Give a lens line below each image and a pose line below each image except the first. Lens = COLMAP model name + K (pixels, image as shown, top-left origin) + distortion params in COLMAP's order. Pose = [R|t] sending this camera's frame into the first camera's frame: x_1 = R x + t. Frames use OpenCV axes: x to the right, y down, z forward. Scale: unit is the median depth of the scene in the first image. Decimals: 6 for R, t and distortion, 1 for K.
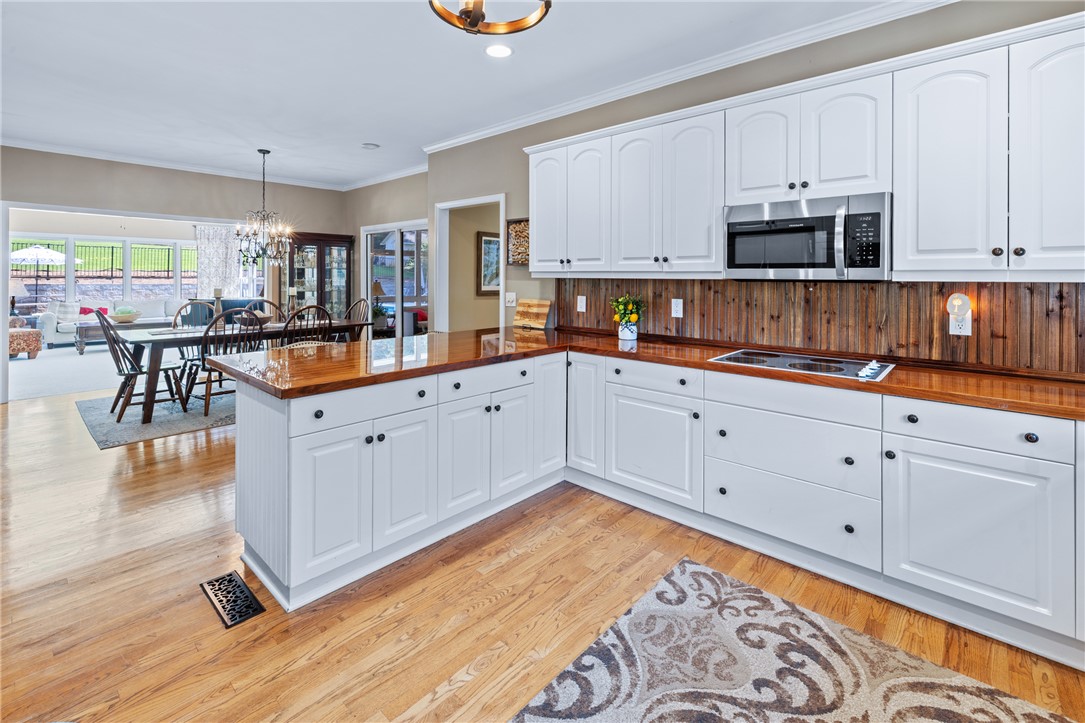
lens RADIAL K [[486.0, 0, 544.1], [0, 486.0, 270.6], [0, 0, 1]] dist [-0.000199, -0.000208]
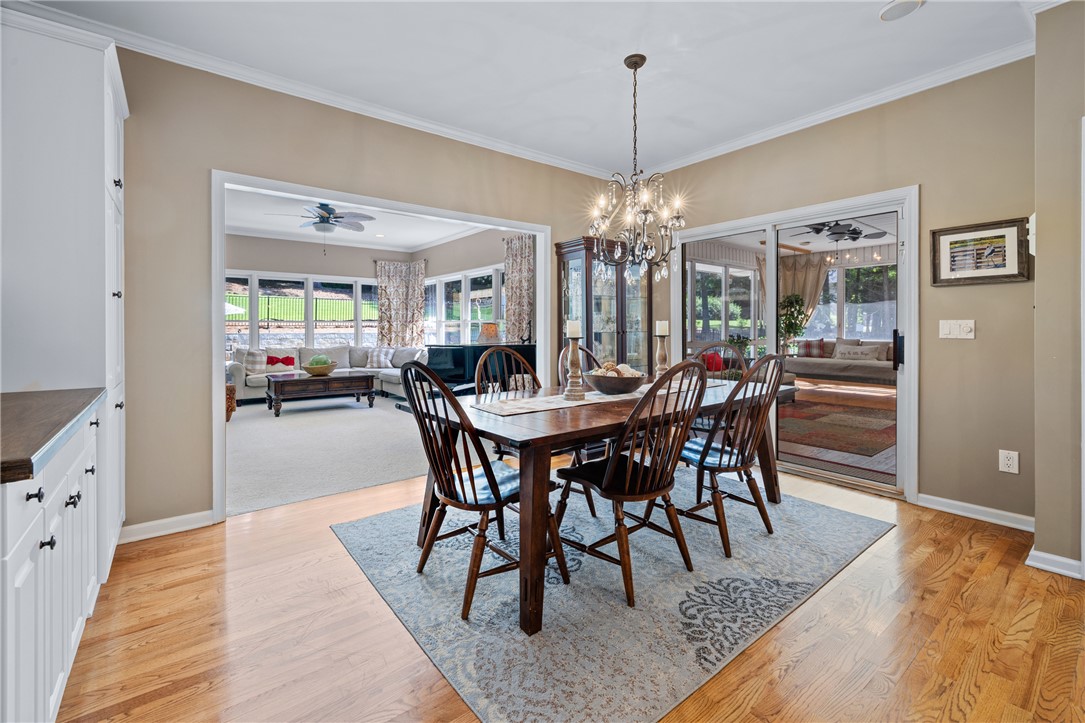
lens RADIAL K [[468.3, 0, 539.5], [0, 468.3, 326.7], [0, 0, 1]] dist [-0.018038, -0.000164]
pose [[0.985511, -0.008256, -0.169413, -0.366746], [0.009986, 0.999906, 0.009364, 0.022535], [0.169320, -0.010920, 0.985501, 0.297775]]
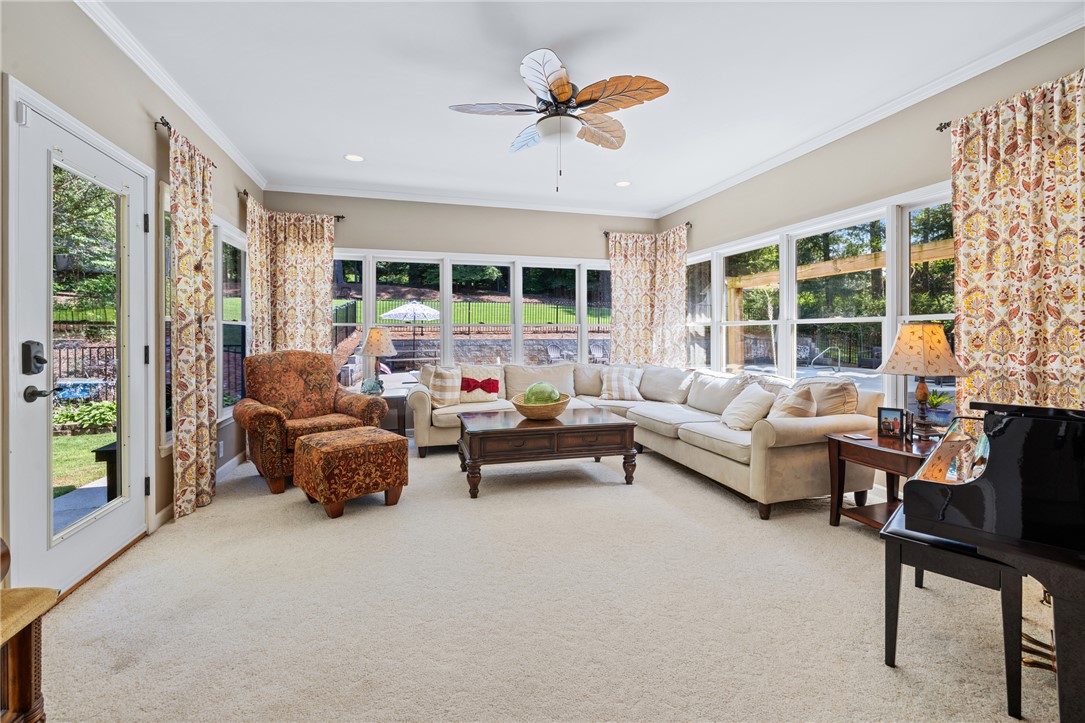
lens RADIAL K [[466.7, 0, 541.9], [0, 466.7, 331.0], [0, 0, 1]] dist [-0.001587, -0.000101]
pose [[0.853497, -0.012763, -0.520942, -0.619233], [0.017064, 0.999848, 0.003460, 0.022184], [0.520819, -0.011842, 0.853585, 0.614682]]
